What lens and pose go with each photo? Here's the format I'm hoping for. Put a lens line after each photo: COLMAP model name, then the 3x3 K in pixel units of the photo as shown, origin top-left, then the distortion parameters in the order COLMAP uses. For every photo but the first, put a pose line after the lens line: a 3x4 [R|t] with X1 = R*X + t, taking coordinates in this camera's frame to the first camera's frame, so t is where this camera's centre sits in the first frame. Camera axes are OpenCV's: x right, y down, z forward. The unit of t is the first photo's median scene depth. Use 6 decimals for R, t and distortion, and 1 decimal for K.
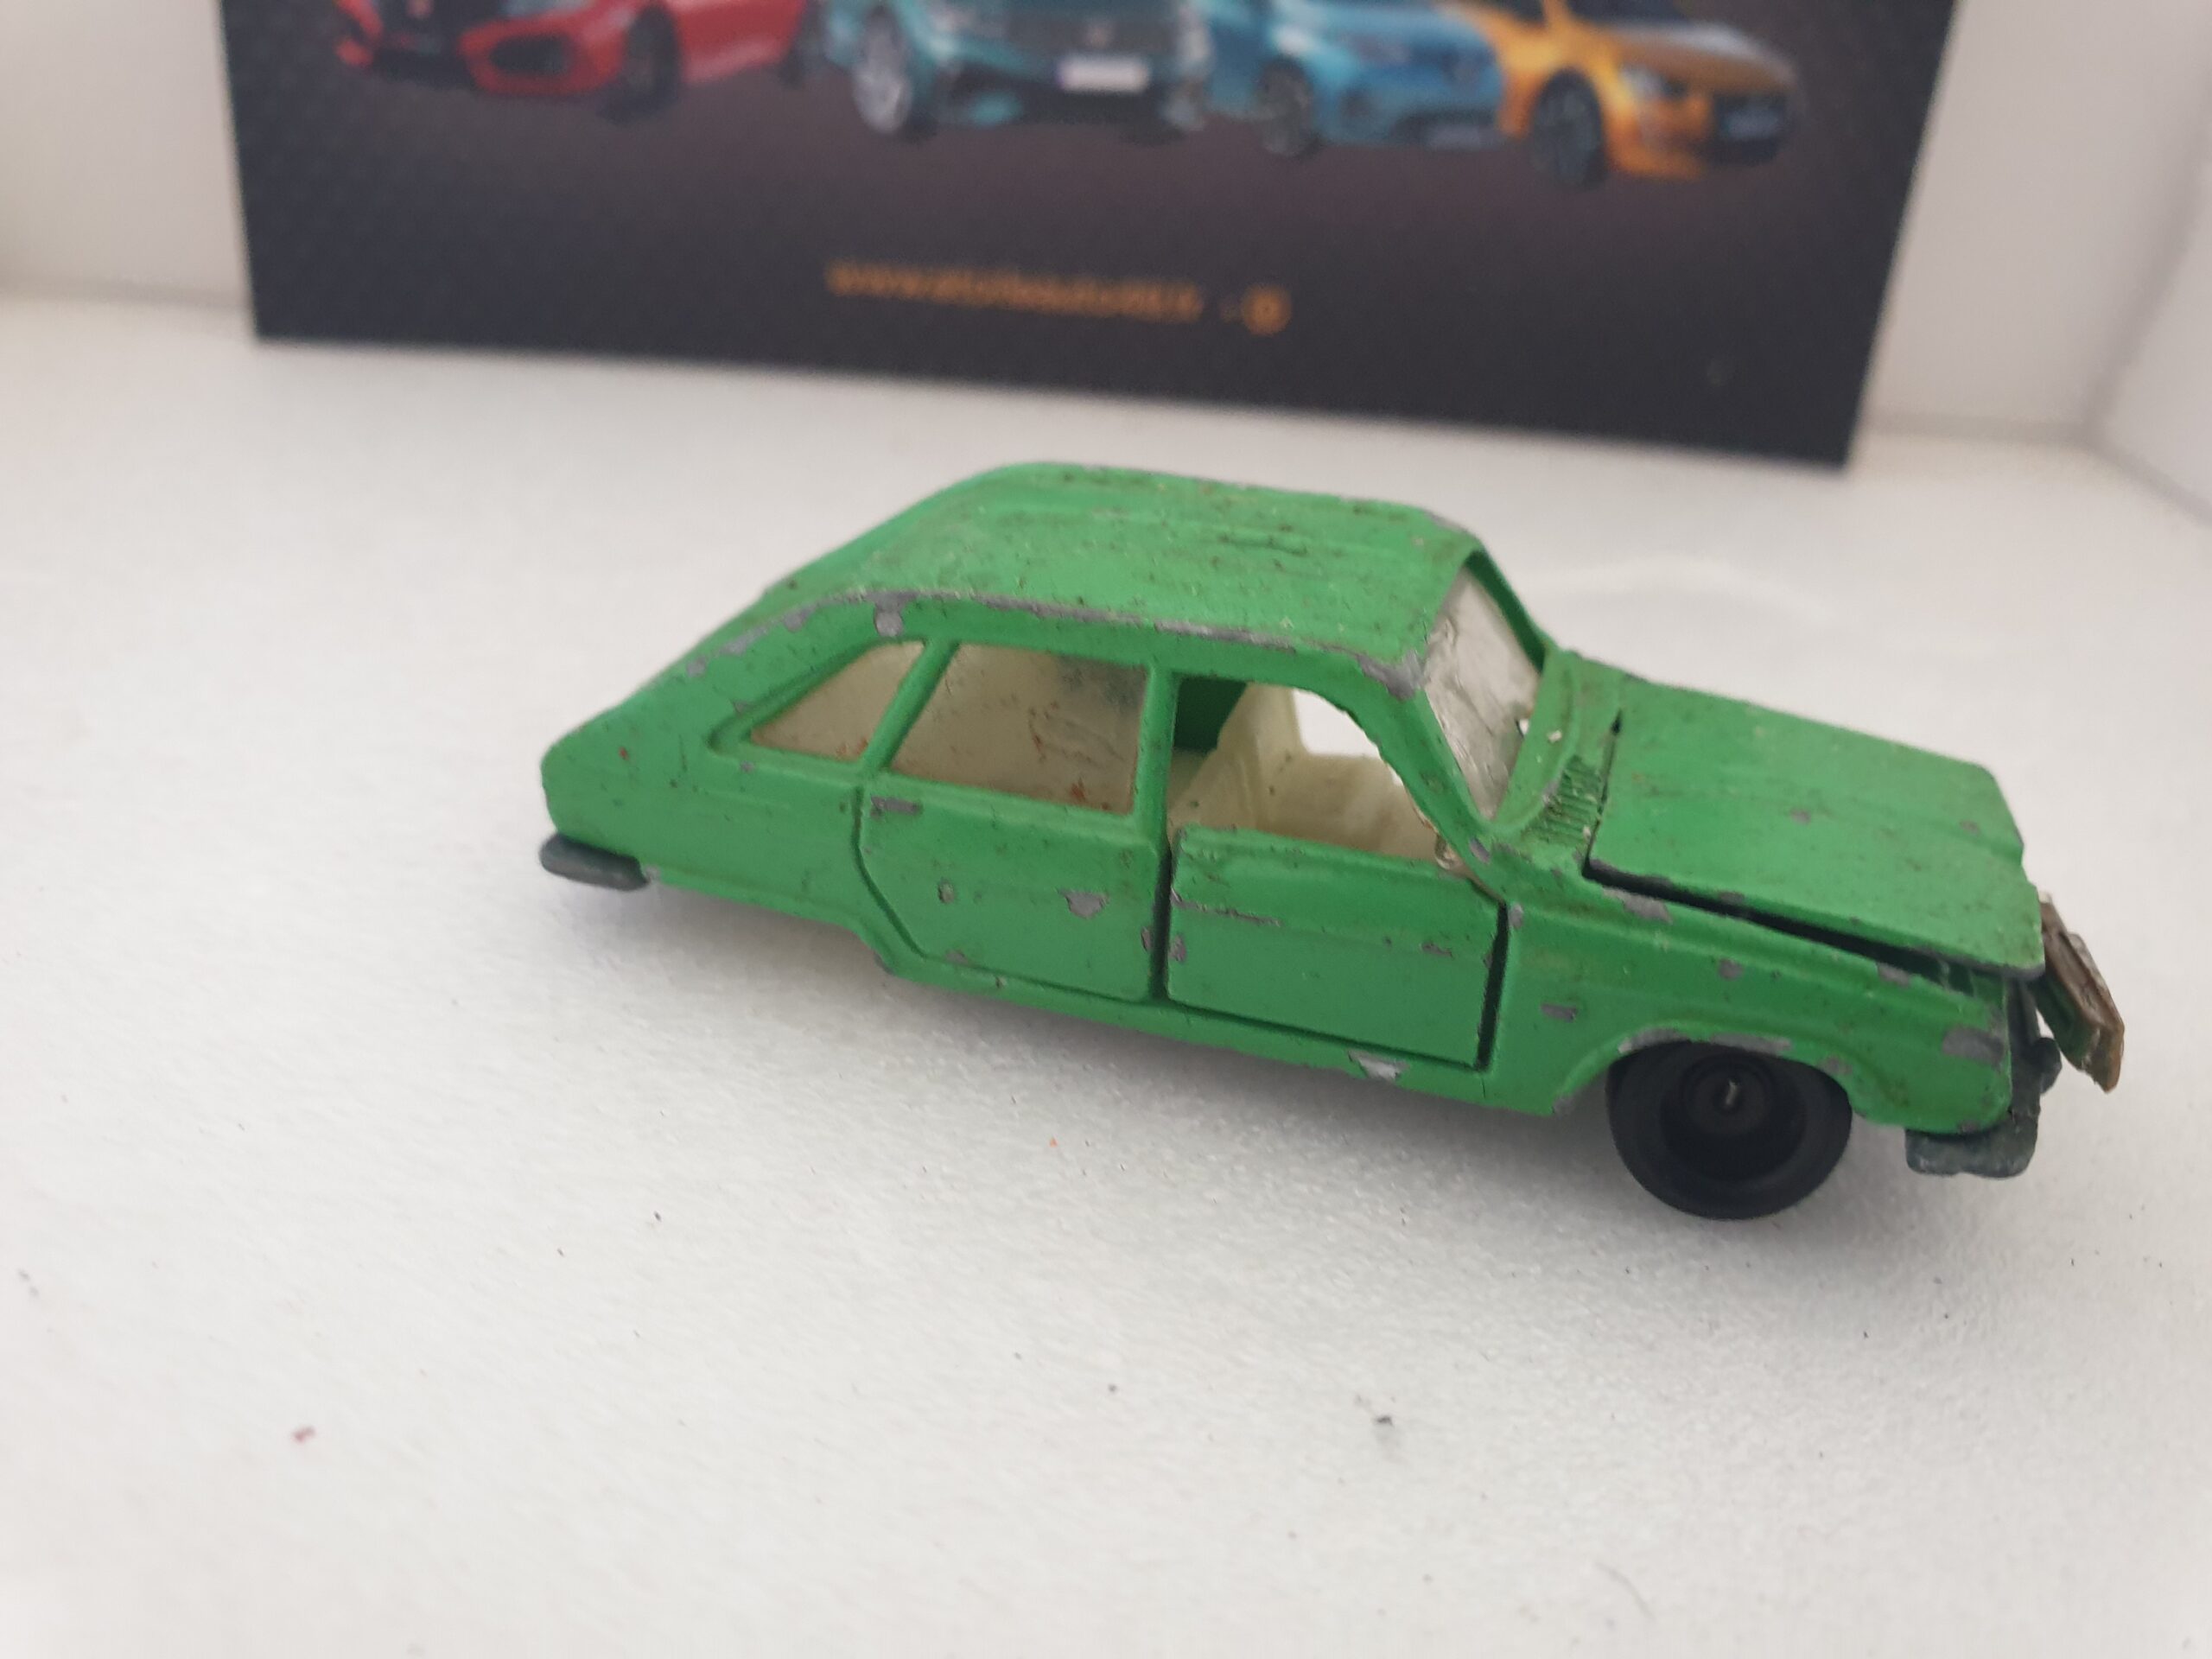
lens RADIAL K [[1750.8, 0, 1112.0], [0, 1750.8, 813.0], [0, 0, 1]] dist [-0.069604, 0.006388]
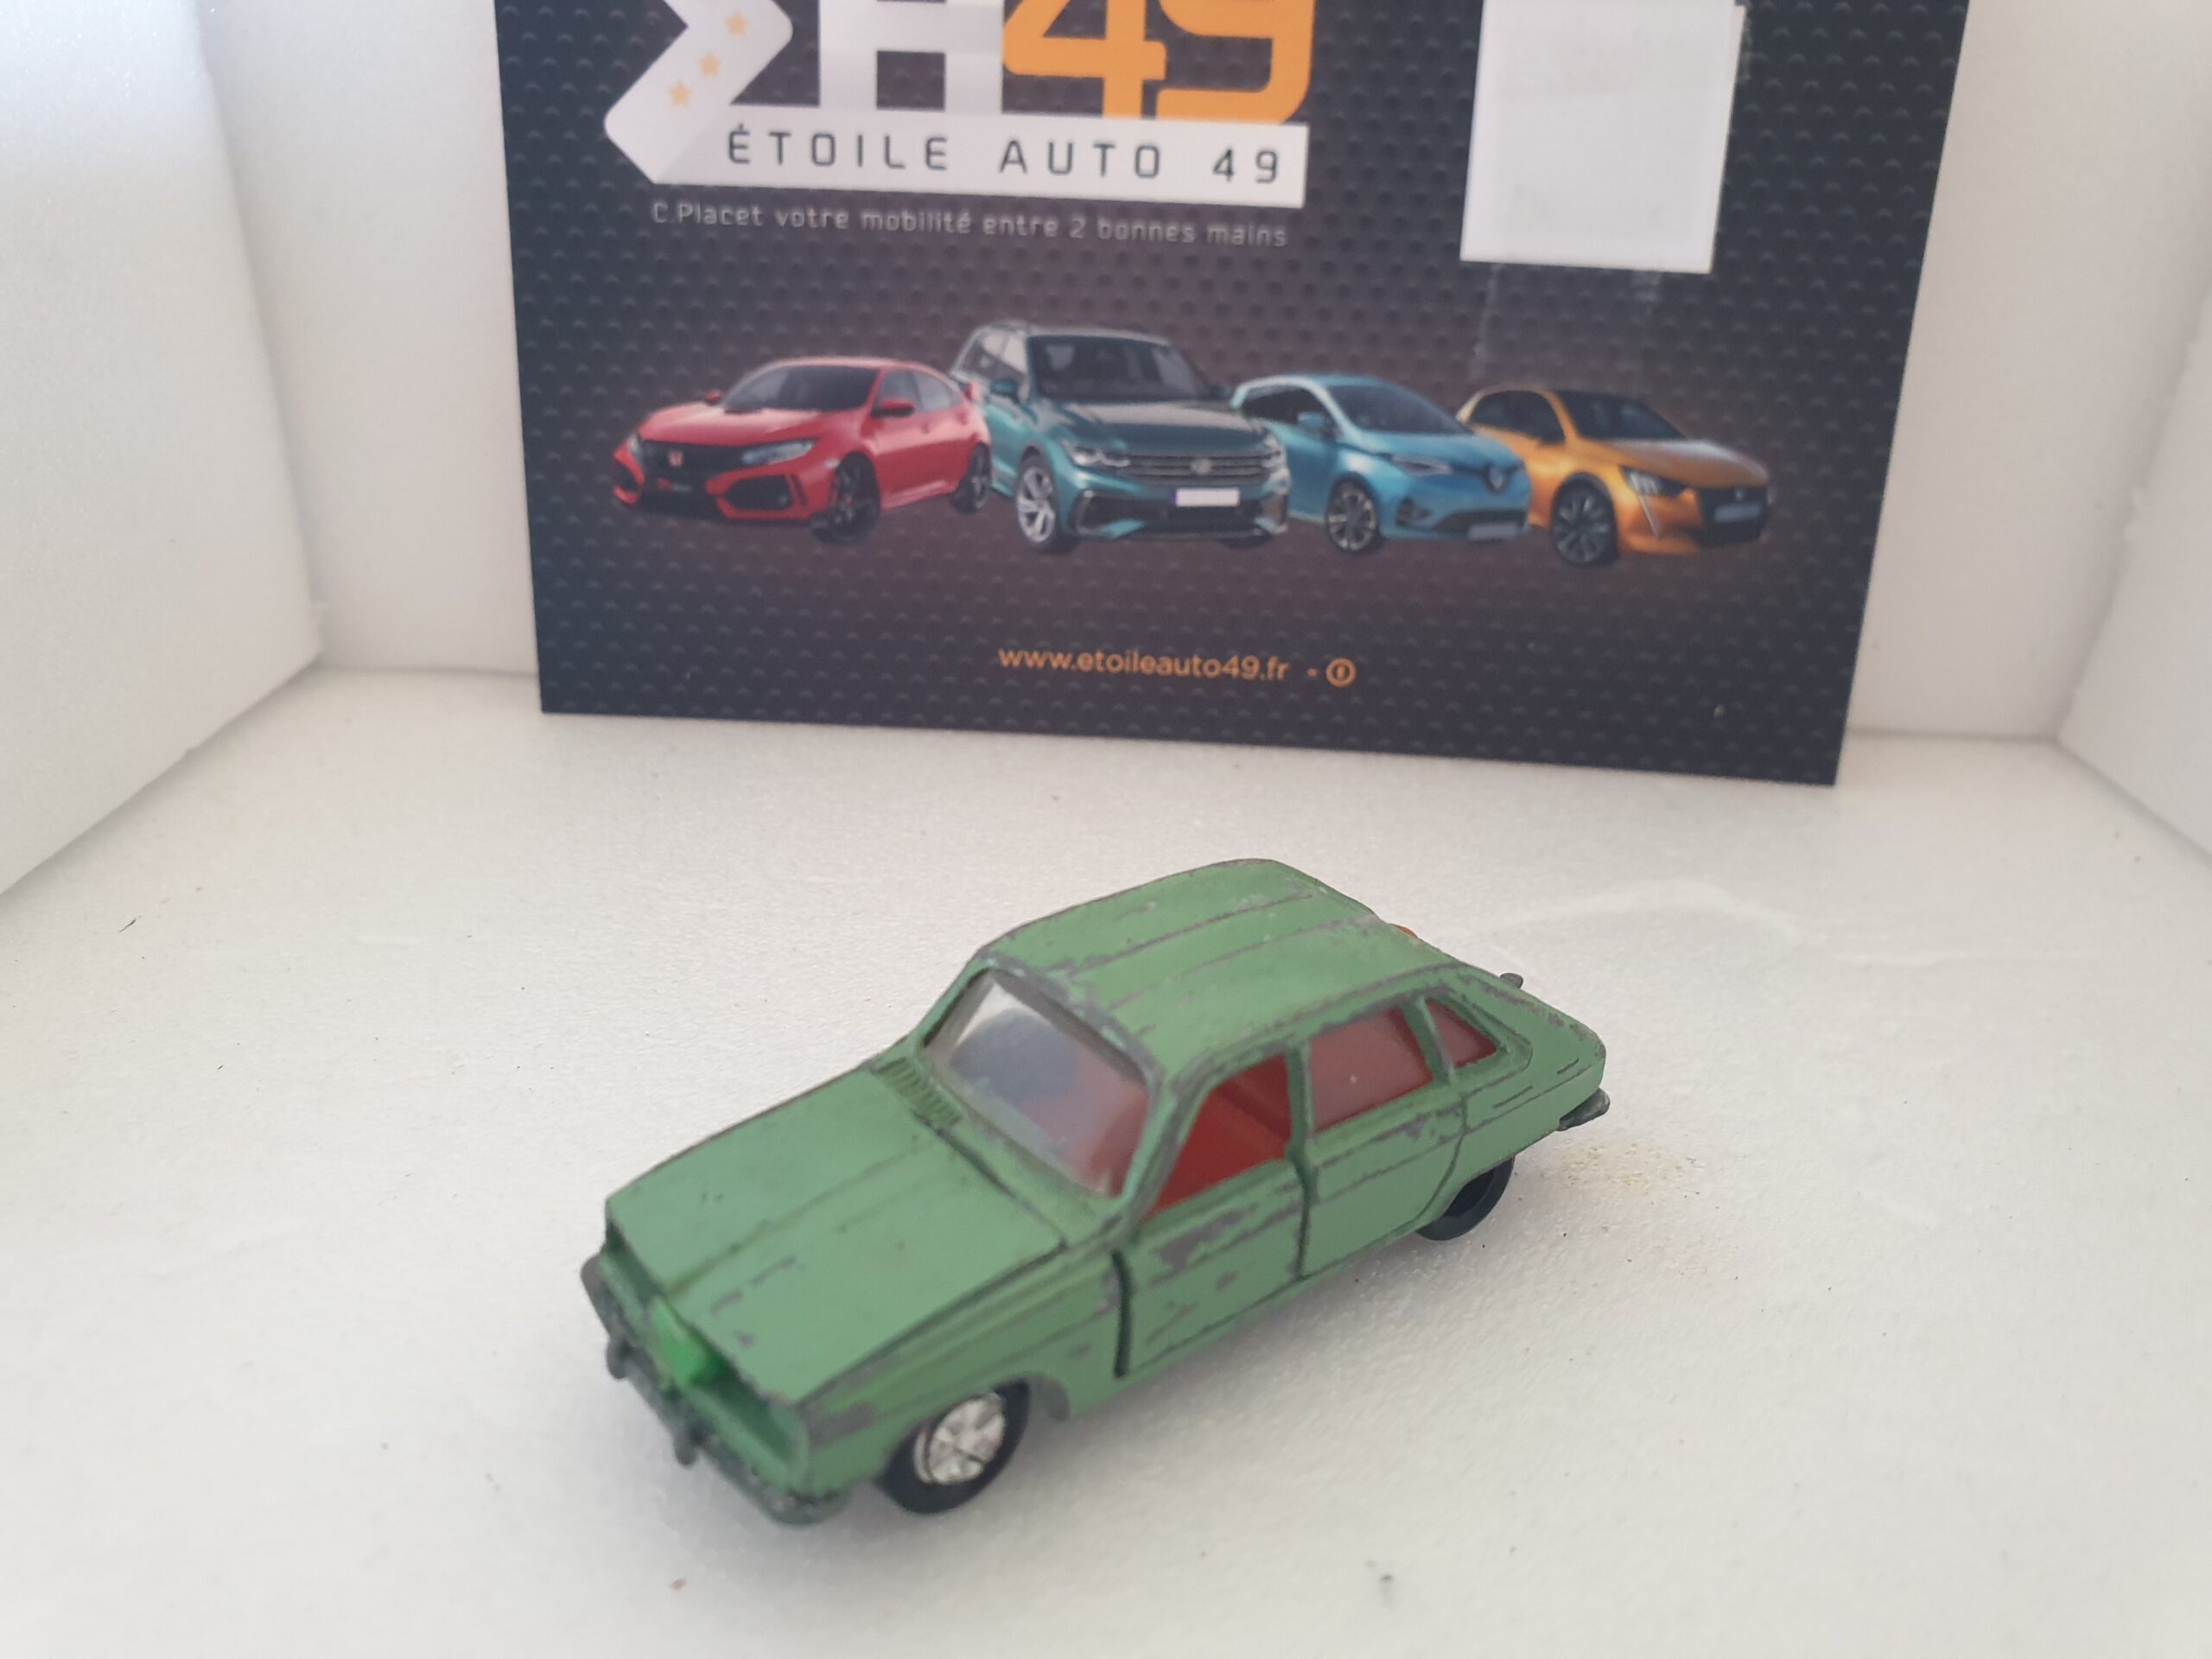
lens RADIAL K [[1708.8, 0, 1124.8], [0, 1708.8, 804.7], [0, 0, 1]] dist [-0.067080, 0.003537]
pose [[0.996719, -0.025084, -0.076959, 0.024991], [0.016166, 0.993304, -0.114392, -0.061215], [0.079313, 0.112772, 0.990450, -0.211690]]
